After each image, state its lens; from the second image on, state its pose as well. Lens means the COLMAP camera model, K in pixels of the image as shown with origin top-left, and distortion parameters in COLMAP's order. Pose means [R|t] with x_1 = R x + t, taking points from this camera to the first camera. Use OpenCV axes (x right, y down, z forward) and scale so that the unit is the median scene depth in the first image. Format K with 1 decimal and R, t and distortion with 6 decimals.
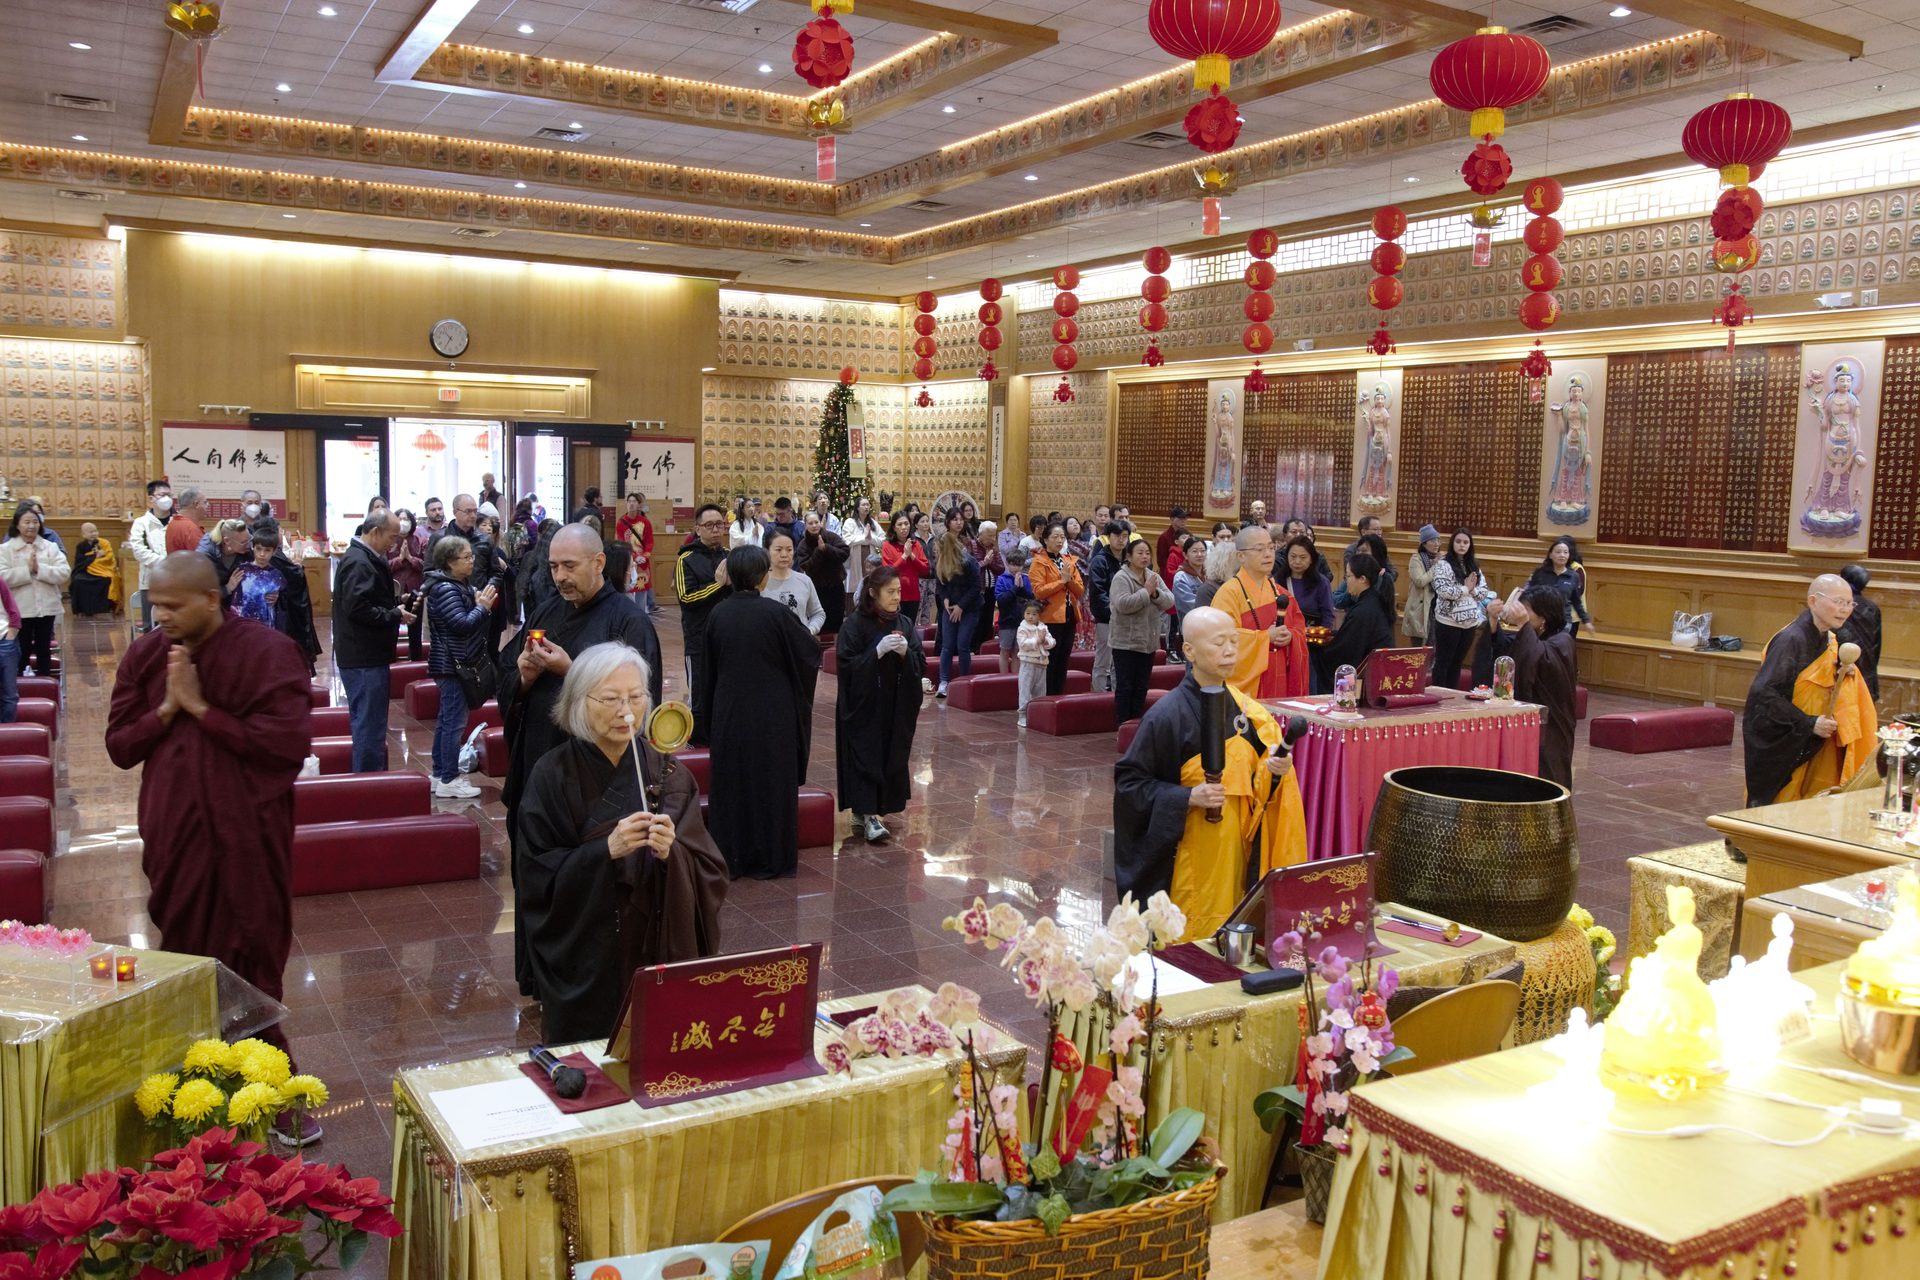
lens RADIAL K [[1544.3, 0, 960.0], [0, 1544.3, 640.0], [0, 0, 1]] dist [-0.086735, 0.092799]
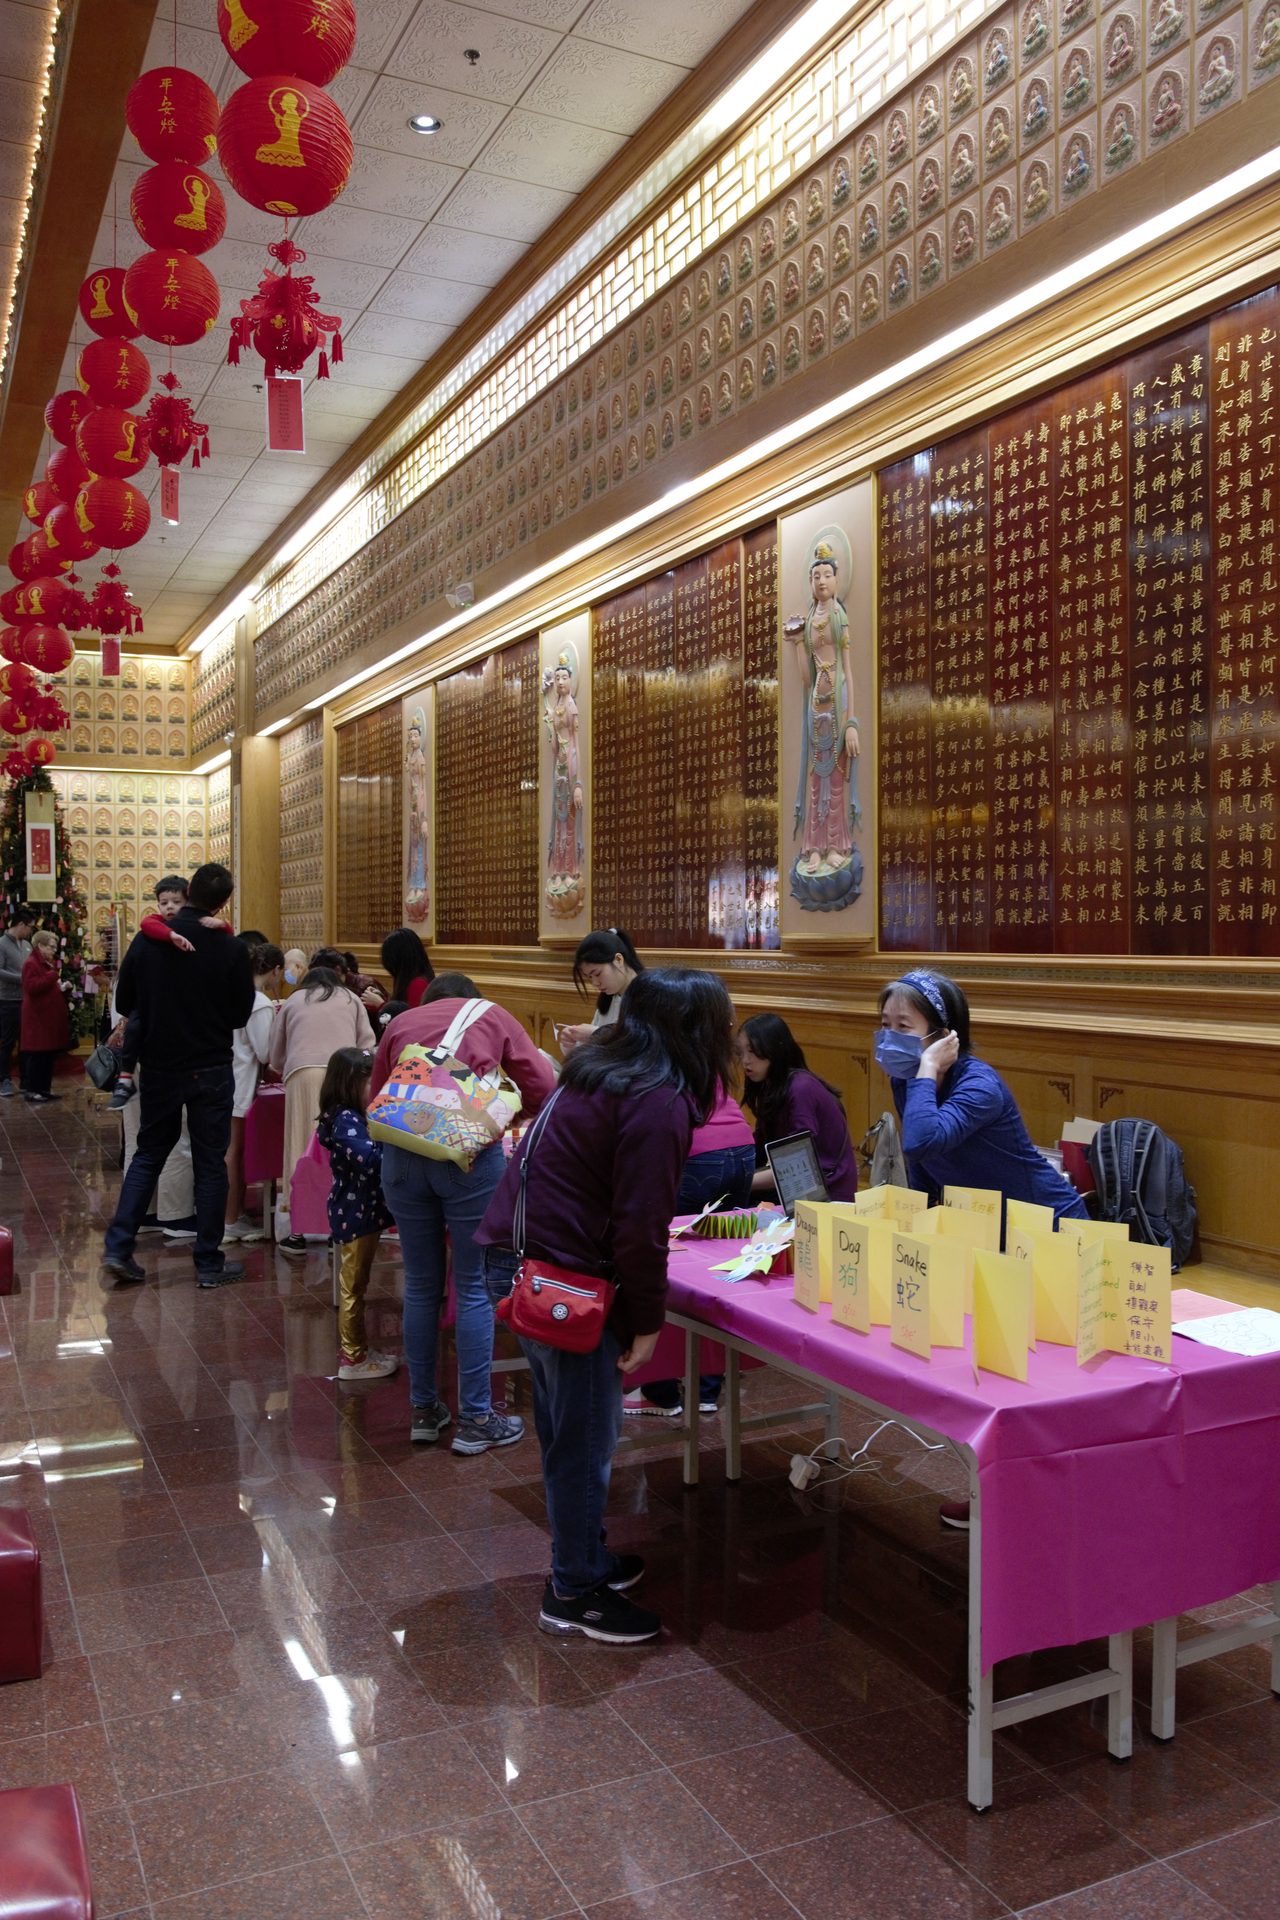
lens RADIAL K [[1544.3, 0, 640.0], [0, 1544.3, 960.0], [0, 0, 1]] dist [-0.086735, 0.092799]
pose [[0.996656, -0.027149, -0.077071, 0.415747], [0.020222, 0.995801, -0.089278, -0.030241], [0.079171, 0.087421, 0.993020, 0.653997]]
